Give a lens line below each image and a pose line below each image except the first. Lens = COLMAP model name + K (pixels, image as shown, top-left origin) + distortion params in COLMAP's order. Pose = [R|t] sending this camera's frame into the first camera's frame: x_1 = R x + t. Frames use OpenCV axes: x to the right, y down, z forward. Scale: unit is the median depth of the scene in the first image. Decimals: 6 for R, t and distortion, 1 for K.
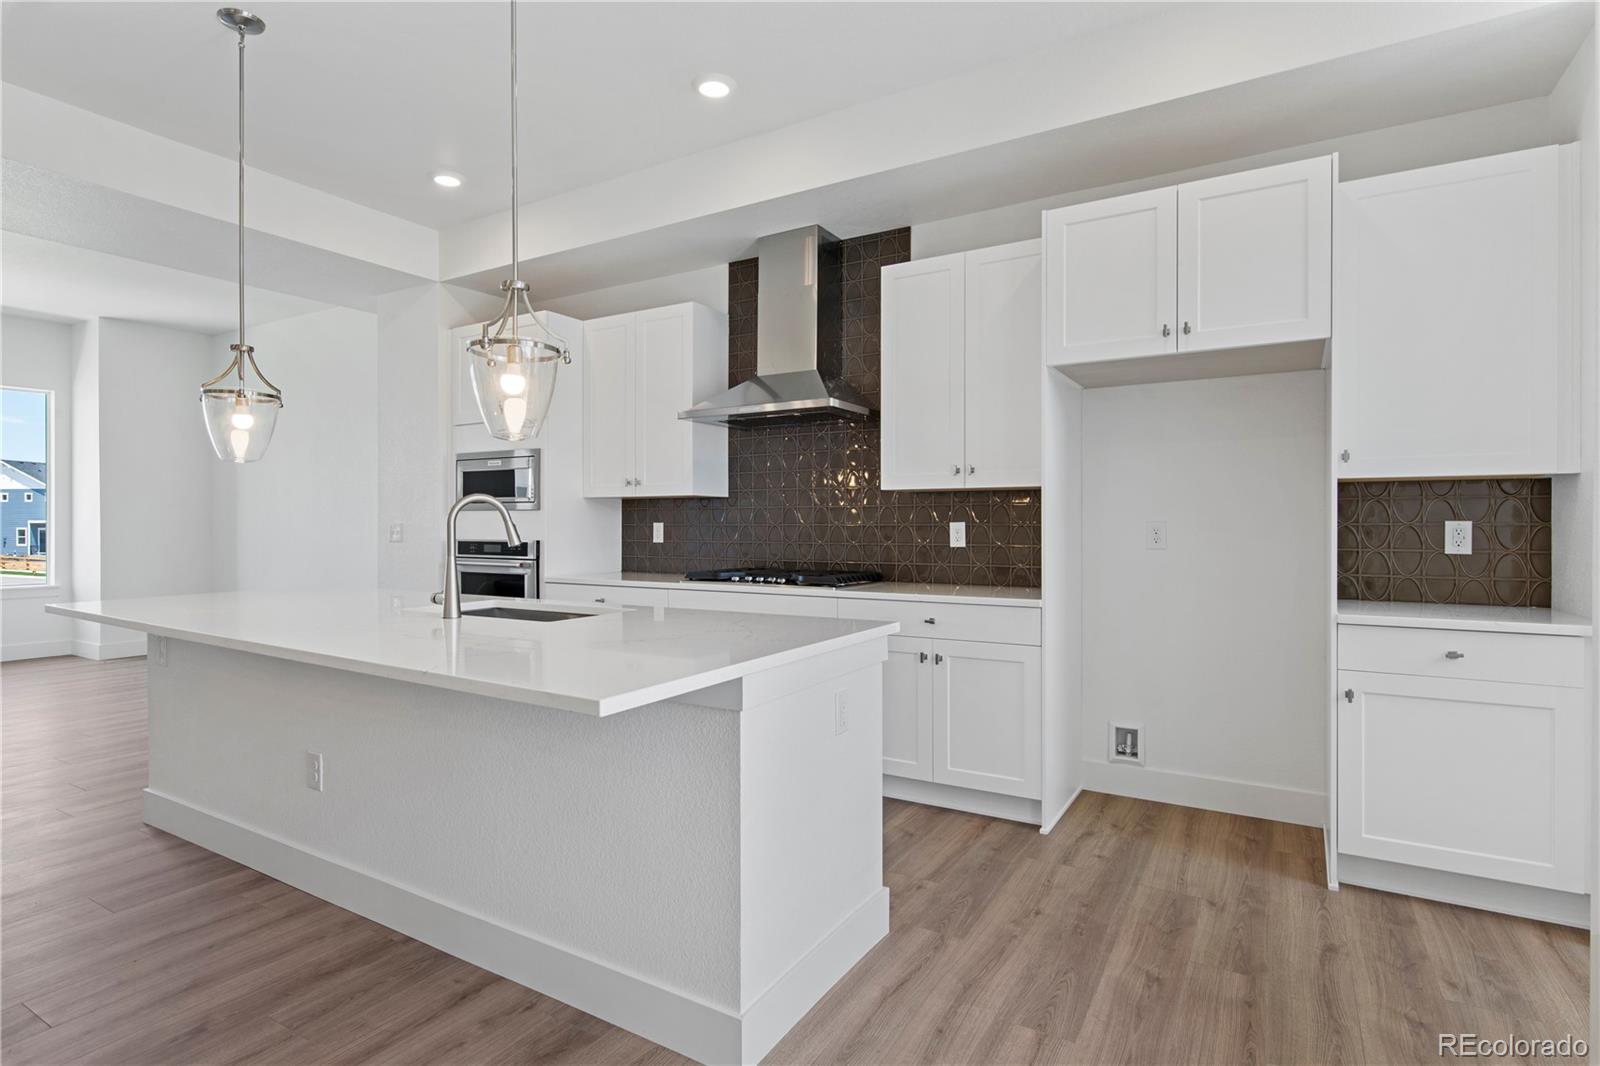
lens RADIAL K [[805.1, 0, 800.0], [0, 805.1, 533.0], [0, 0, 1]] dist [-0.002505, -0.000393]
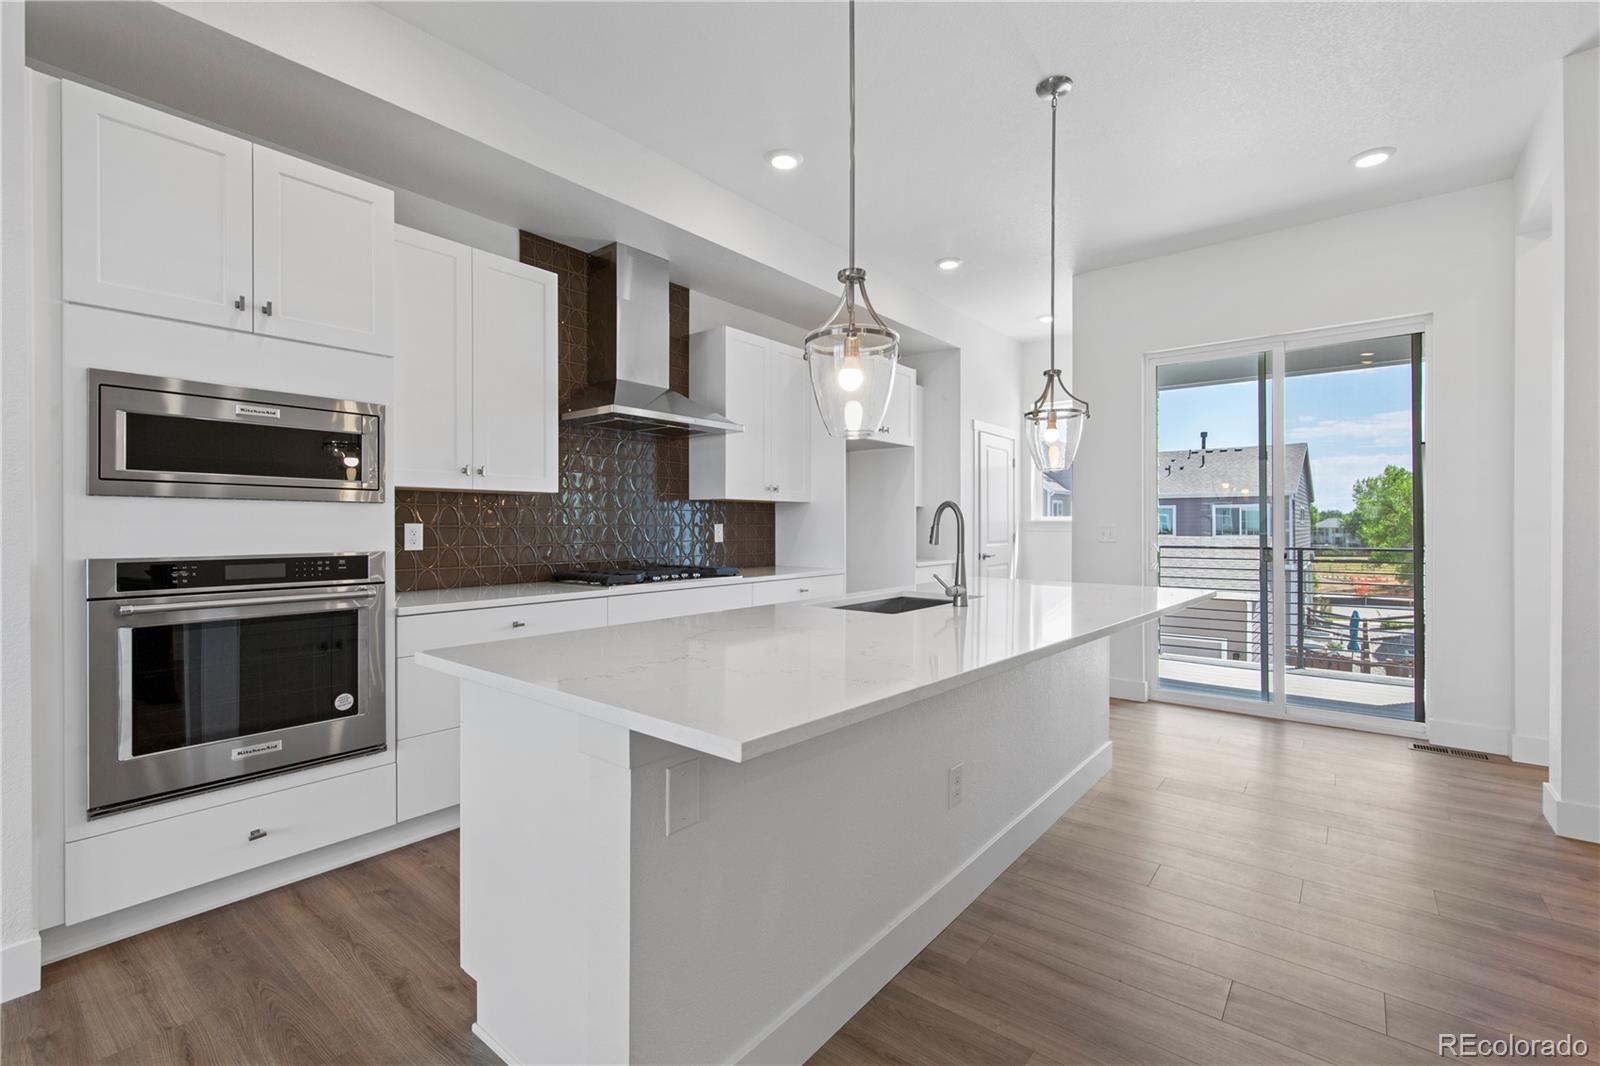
lens RADIAL K [[693.3, 0, 808.3], [0, 693.3, 526.3], [0, 0, 1]] dist [-0.000864, -0.000311]
pose [[0.138489, -0.001989, 0.990362, -0.814342], [0.010134, 0.999948, 0.000591, -0.007479], [-0.990312, 0.009954, 0.138502, 0.597338]]
